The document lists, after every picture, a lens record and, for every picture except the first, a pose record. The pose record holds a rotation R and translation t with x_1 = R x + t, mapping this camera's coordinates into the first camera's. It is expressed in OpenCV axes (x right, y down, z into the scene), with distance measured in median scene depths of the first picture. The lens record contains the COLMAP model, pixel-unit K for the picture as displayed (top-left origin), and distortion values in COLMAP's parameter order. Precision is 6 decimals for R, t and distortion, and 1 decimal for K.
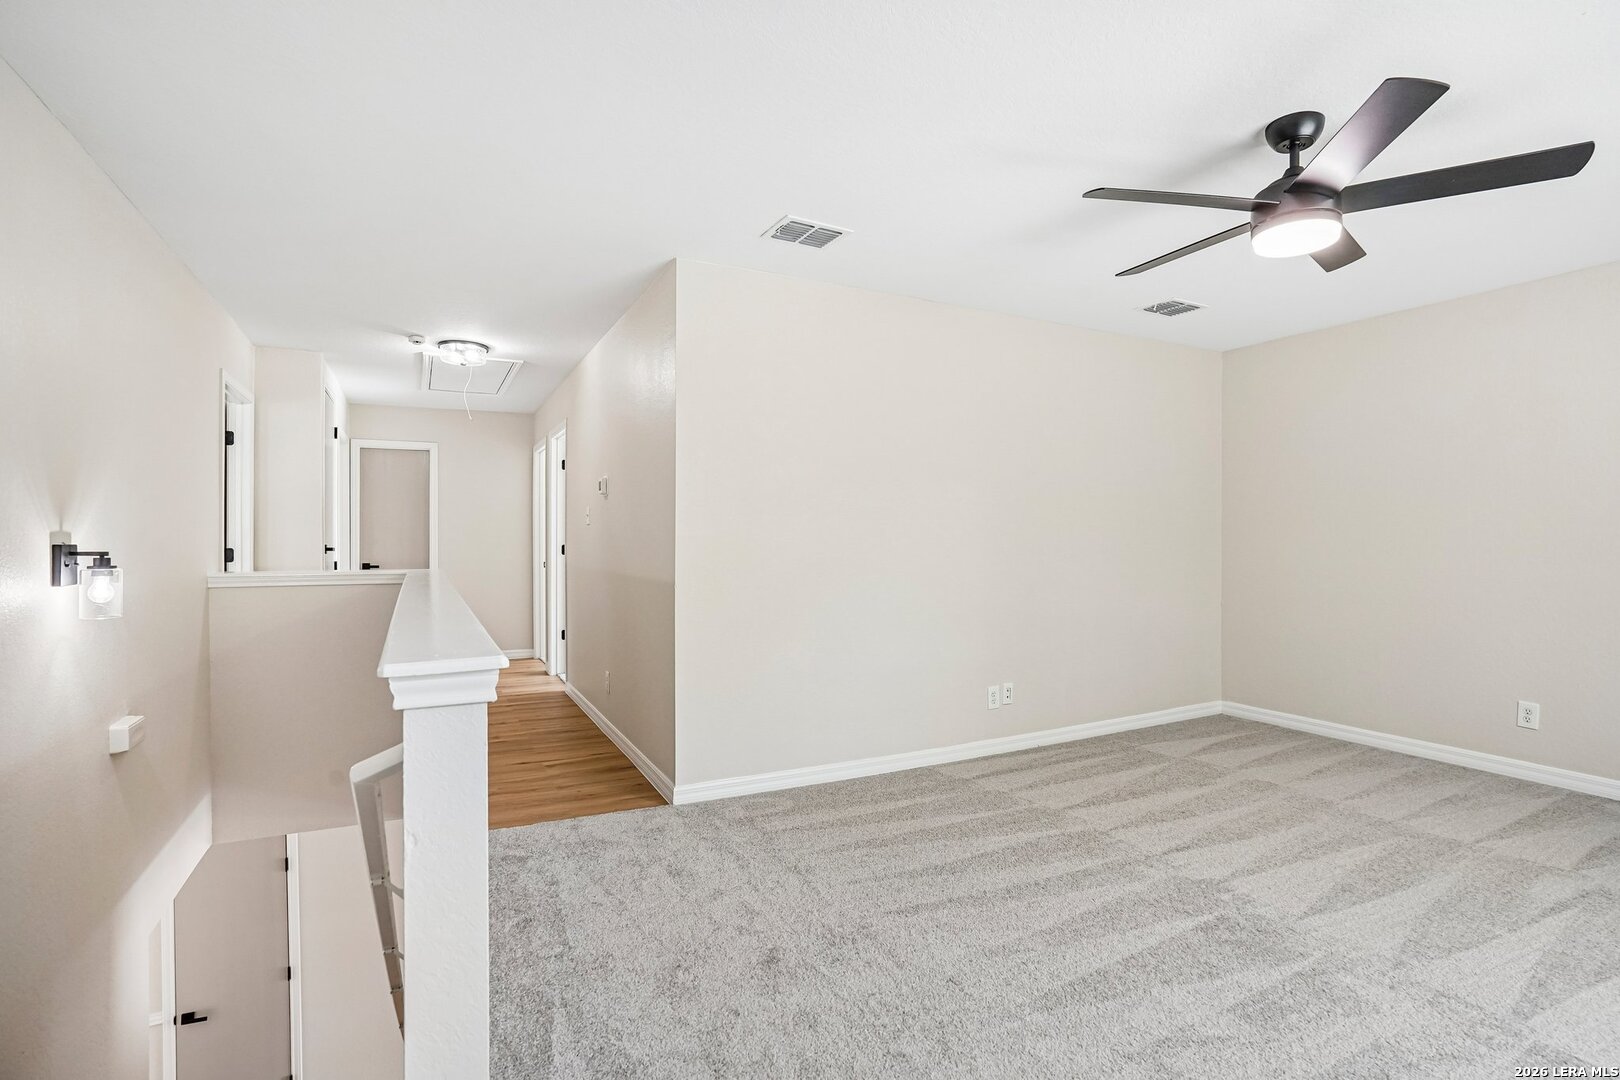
lens RADIAL K [[761.2, 0, 810.0], [0, 761.2, 540.0], [0, 0, 1]] dist [-0.055716, -0.000003]
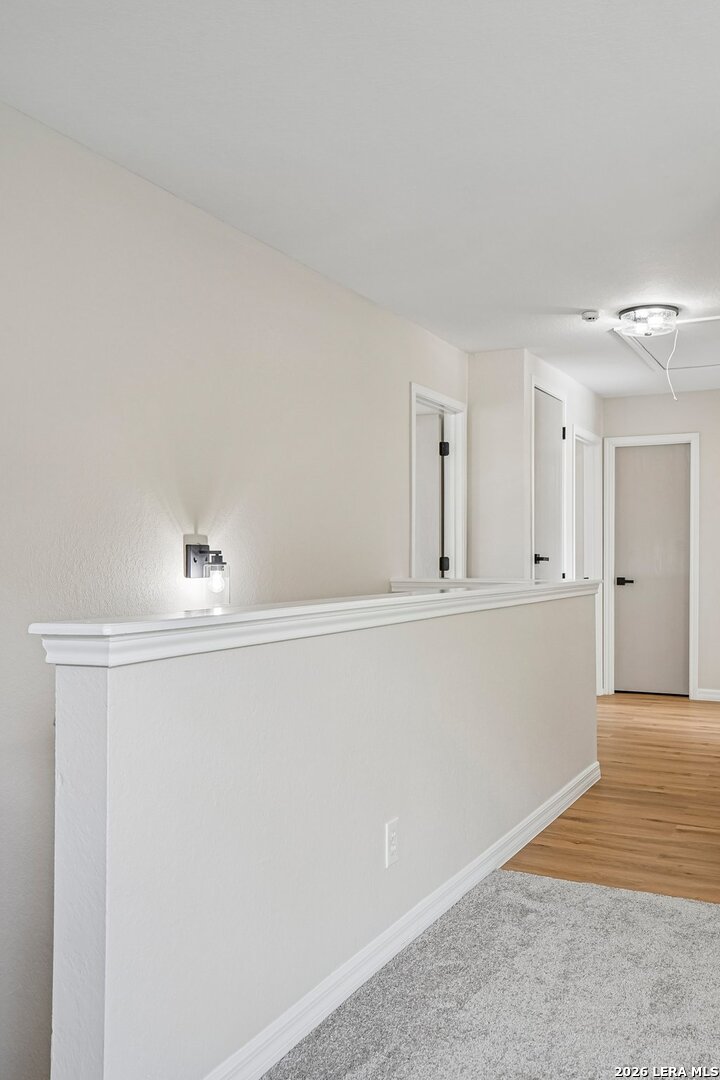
lens RADIAL K [[962.4, 0, 359.6], [0, 962.4, 579.1], [0, 0, 1]] dist [0.005793, 0.005654]
pose [[0.585361, 0.015902, -0.810617, 0.293863], [0.000370, 0.999802, 0.019881, 0.020034], [0.810773, -0.011937, 0.585239, 0.156655]]
